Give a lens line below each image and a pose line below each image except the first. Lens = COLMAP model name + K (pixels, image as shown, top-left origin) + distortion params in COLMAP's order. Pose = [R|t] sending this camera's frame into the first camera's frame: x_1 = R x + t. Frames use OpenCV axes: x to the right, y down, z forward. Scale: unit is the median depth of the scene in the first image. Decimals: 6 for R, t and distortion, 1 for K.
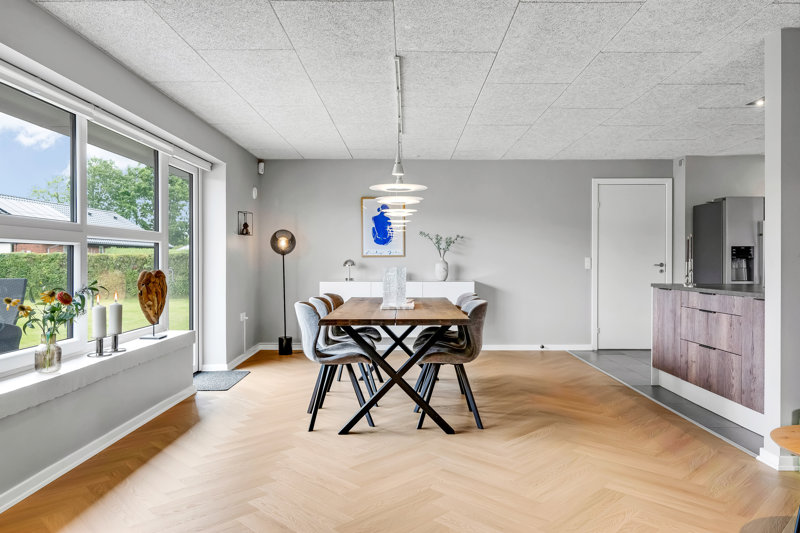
lens RADIAL K [[544.0, 0, 400.0], [0, 544.0, 266.5], [0, 0, 1]] dist [-0.000905, -0.000310]
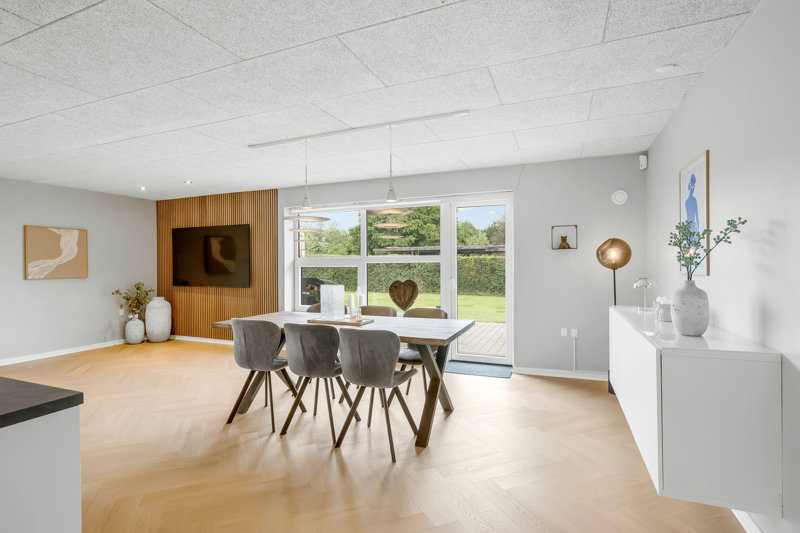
lens RADIAL K [[388.0, 0, 400.0], [0, 388.0, 266.5], [0, 0, 1]] dist [0.000536, -0.000291]
pose [[-0.379881, 0.007848, -0.925002, 0.598810], [-0.003448, 0.999945, 0.009899, -0.040749], [0.925029, 0.006950, -0.379833, 1.263336]]
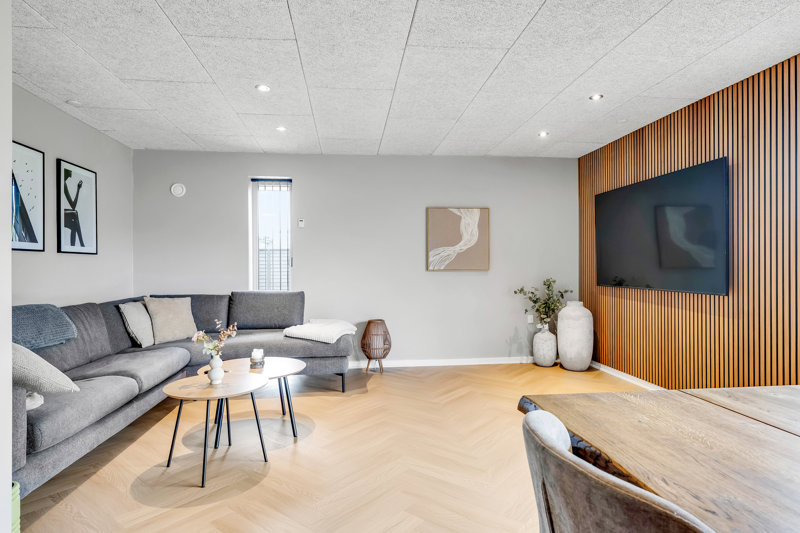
lens RADIAL K [[442.8, 0, 400.0], [0, 442.8, 266.5], [0, 0, 1]] dist [-0.014950, 0.000271]
pose [[-0.992786, 0.005863, -0.119758, 0.193886], [0.004753, 0.999943, 0.009550, -0.010264], [0.119807, 0.008912, -0.992757, 0.934627]]
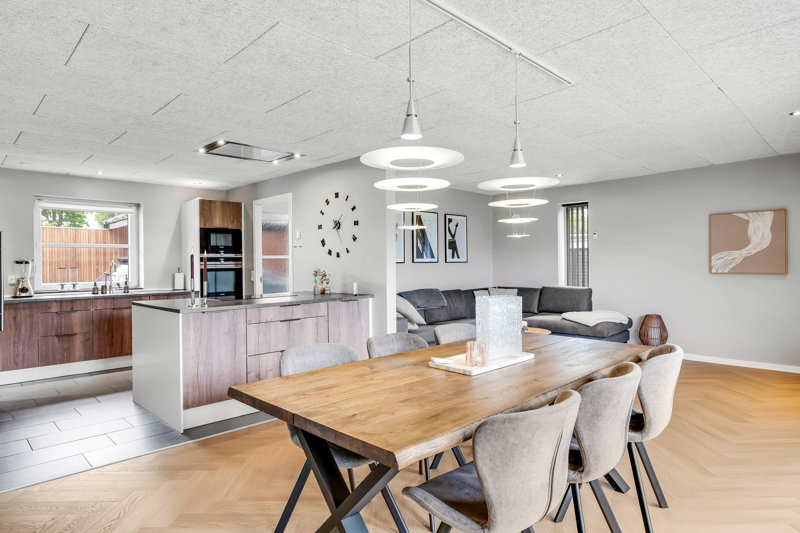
lens RADIAL K [[467.1, 0, 400.0], [0, 467.1, 266.5], [0, 0, 1]] dist [-0.000183, -0.001425]
pose [[-0.697170, 0.003957, 0.716894, -0.290703], [0.020159, 0.999698, 0.014087, -0.040240], [-0.716622, 0.024273, -0.697039, 1.283072]]
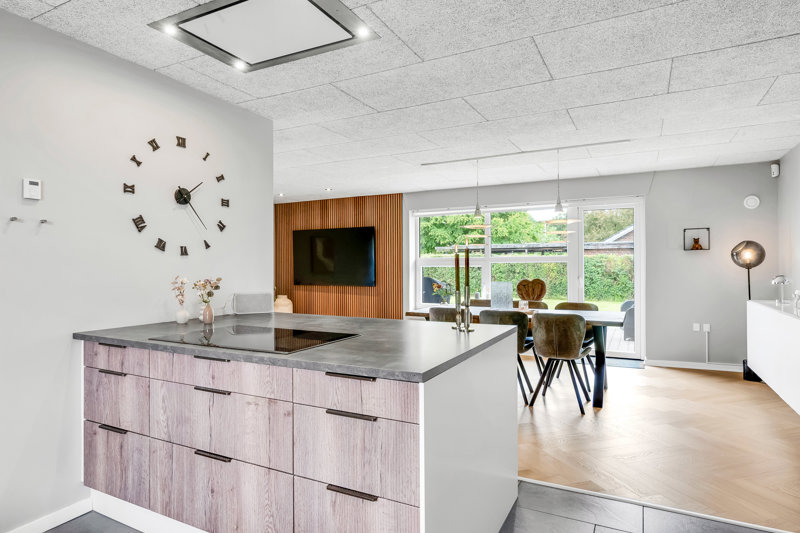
lens RADIAL K [[467.1, 0, 400.0], [0, 467.1, 266.5], [0, 0, 1]] dist [-0.000183, -0.001425]
pose [[-0.457136, 0.006476, -0.889373, 0.997540], [-0.002636, 0.999959, 0.008636, -0.040599], [0.889393, 0.006292, -0.457100, 1.149415]]
